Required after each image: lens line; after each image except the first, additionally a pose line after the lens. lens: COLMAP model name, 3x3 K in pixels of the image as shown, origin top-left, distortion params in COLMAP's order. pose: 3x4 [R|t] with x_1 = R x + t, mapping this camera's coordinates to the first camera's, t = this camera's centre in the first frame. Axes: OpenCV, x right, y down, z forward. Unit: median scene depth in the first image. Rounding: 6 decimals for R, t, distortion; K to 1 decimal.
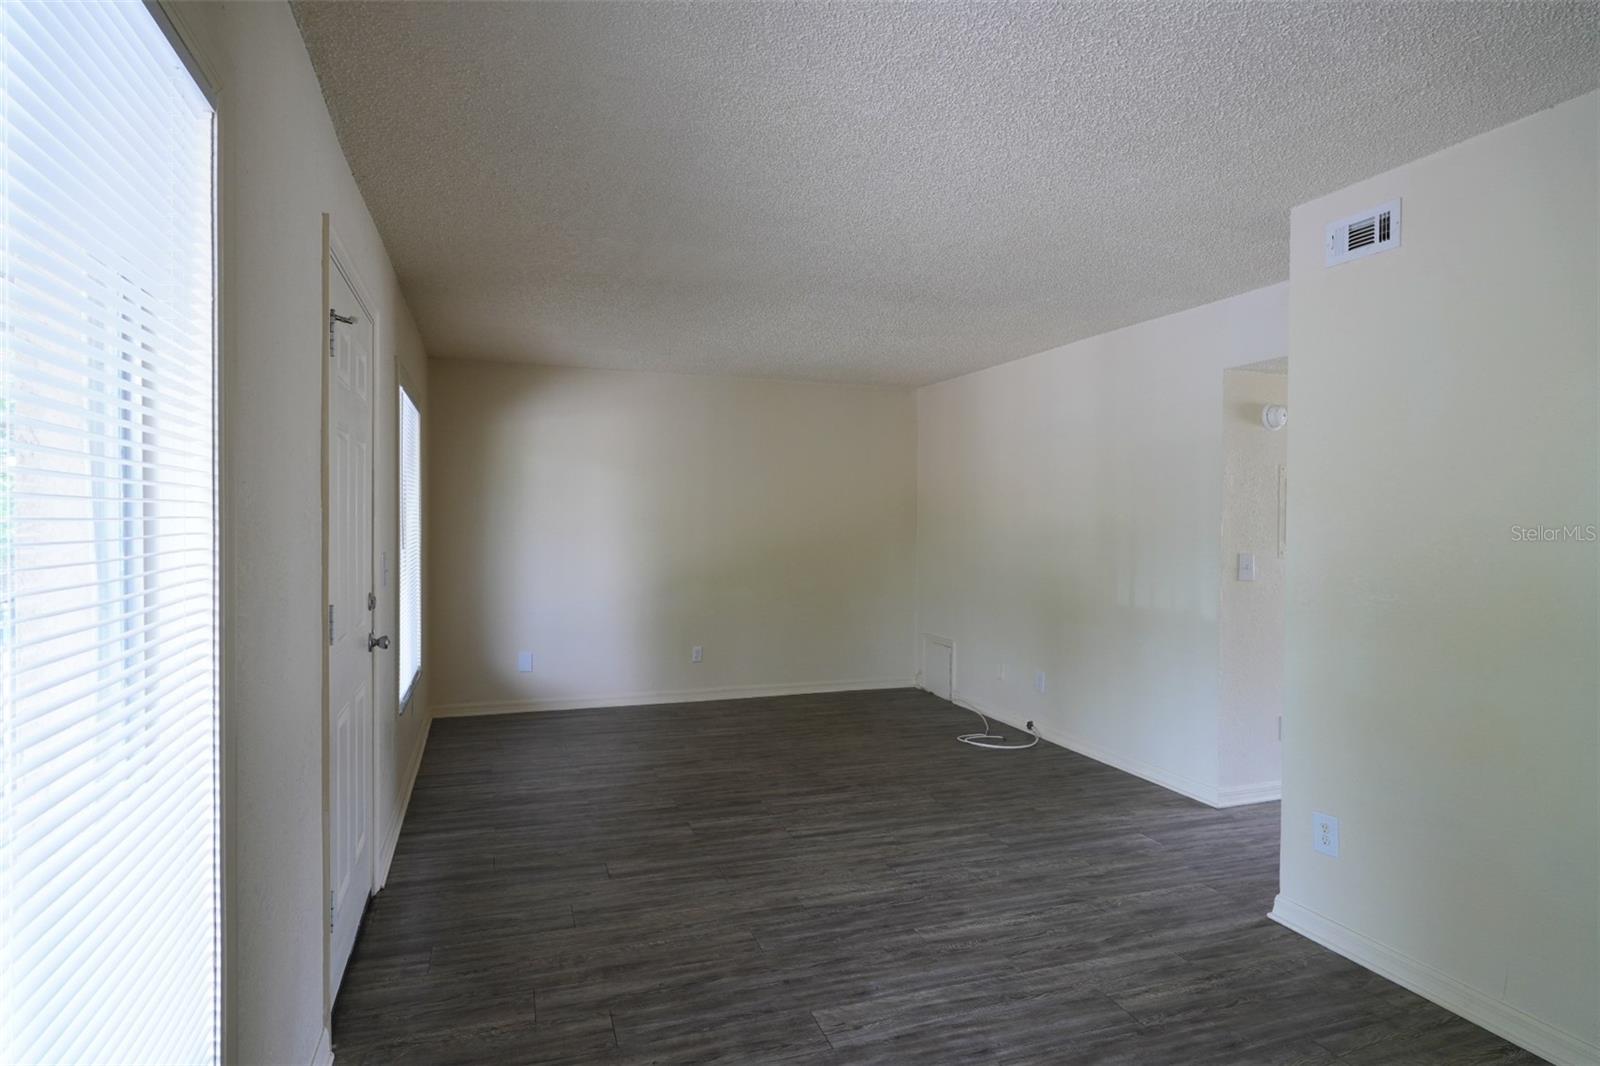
lens RADIAL K [[882.7, 0, 799.2], [0, 882.7, 530.6], [0, 0, 1]] dist [-0.001710, -0.000364]
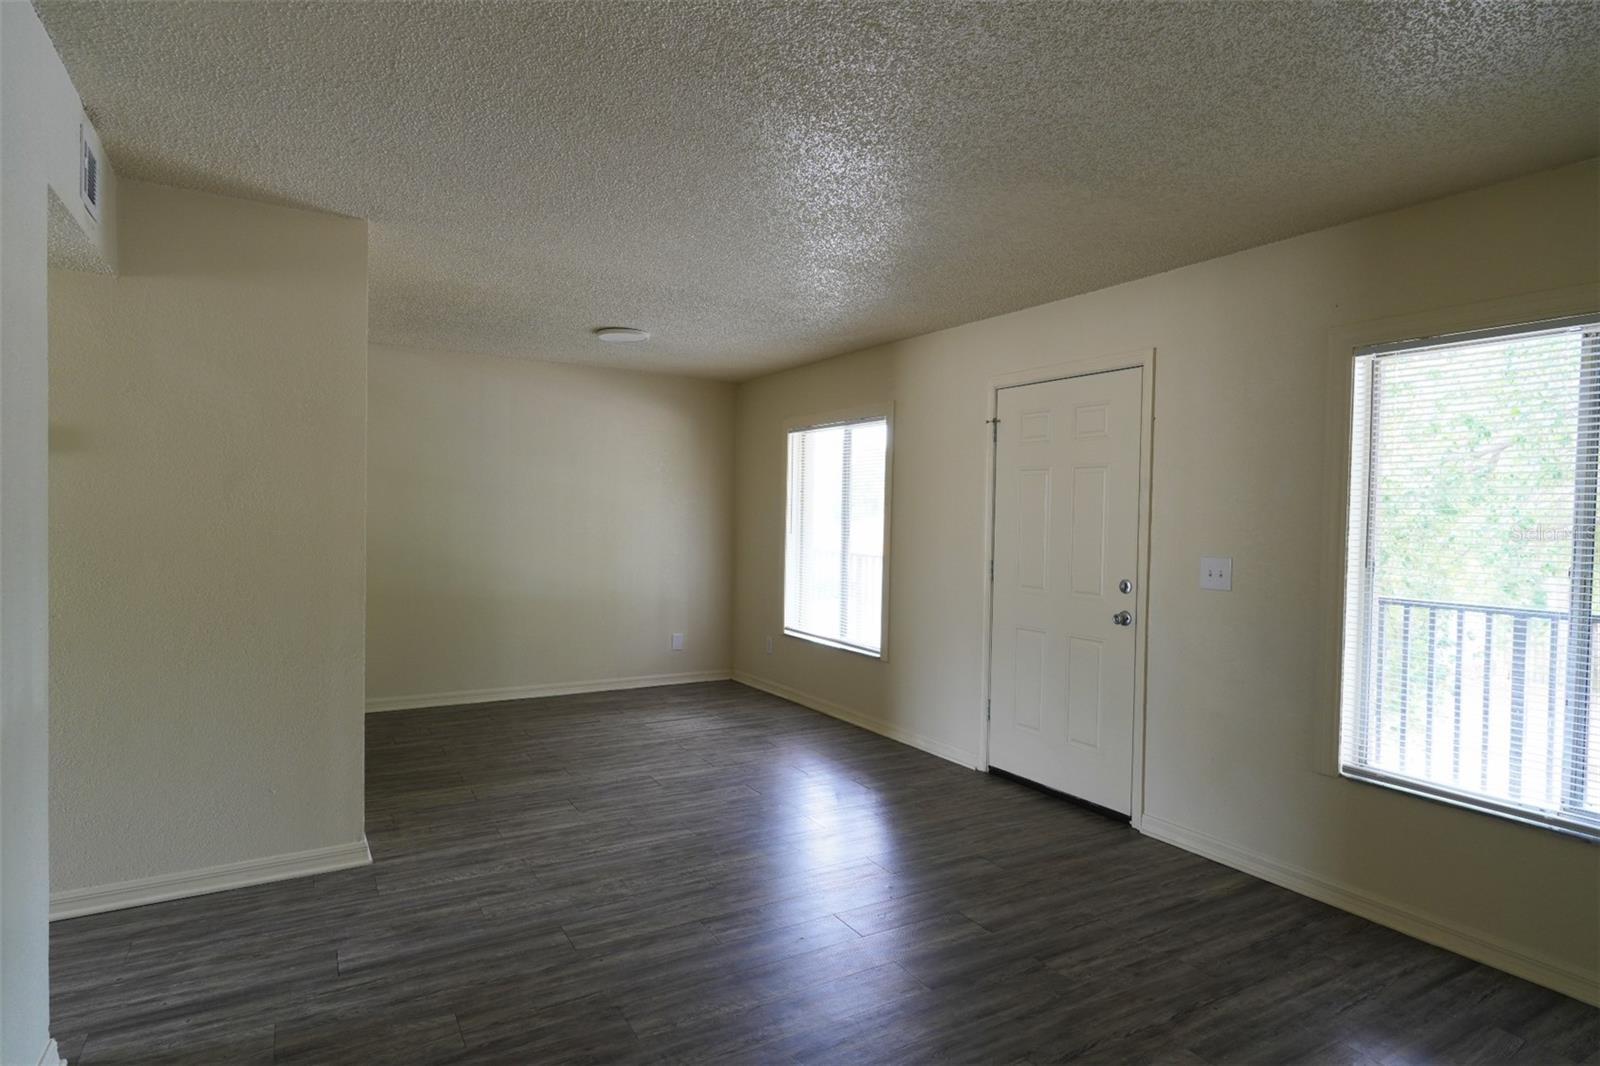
lens RADIAL K [[882.7, 0, 800.8], [0, 882.7, 531.2], [0, 0, 1]] dist [-0.001710, -0.000364]
pose [[-0.980604, -0.021297, -0.194839, 0.202932], [-0.027492, 0.999197, 0.029142, -0.020935], [0.194062, 0.033933, -0.980402, 1.914739]]
